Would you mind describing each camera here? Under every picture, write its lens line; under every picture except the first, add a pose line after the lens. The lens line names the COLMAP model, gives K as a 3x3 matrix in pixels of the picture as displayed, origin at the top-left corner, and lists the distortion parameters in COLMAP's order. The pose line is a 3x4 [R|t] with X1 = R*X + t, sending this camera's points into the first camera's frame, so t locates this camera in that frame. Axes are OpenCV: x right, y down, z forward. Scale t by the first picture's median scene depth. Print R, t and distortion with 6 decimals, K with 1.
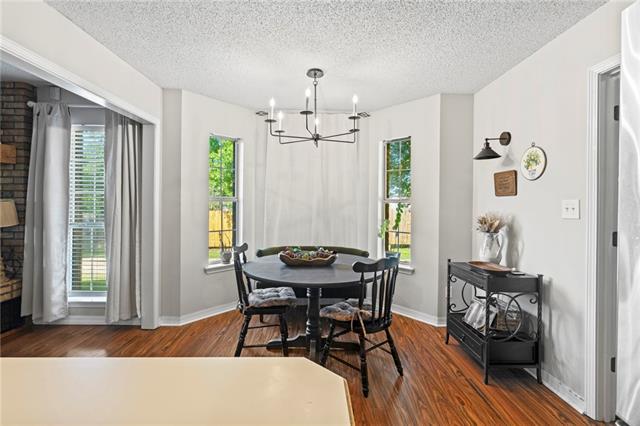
lens RADIAL K [[293.9, 0, 320.4], [0, 293.9, 208.8], [0, 0, 1]] dist [-0.003755, 0.002169]
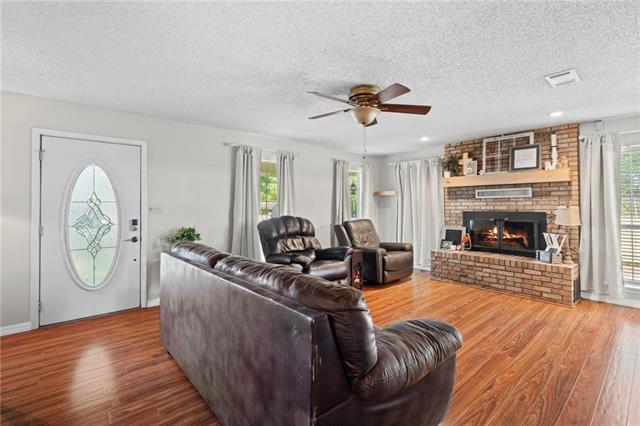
lens RADIAL K [[293.9, 0, 322.1], [0, 293.9, 202.0], [0, 0, 1]] dist [-0.003755, 0.002169]
pose [[0.653753, -0.014678, -0.756566, -0.748511], [0.000422, 0.999819, -0.019033, -0.025837], [0.756708, 0.012124, 0.653641, -0.839073]]
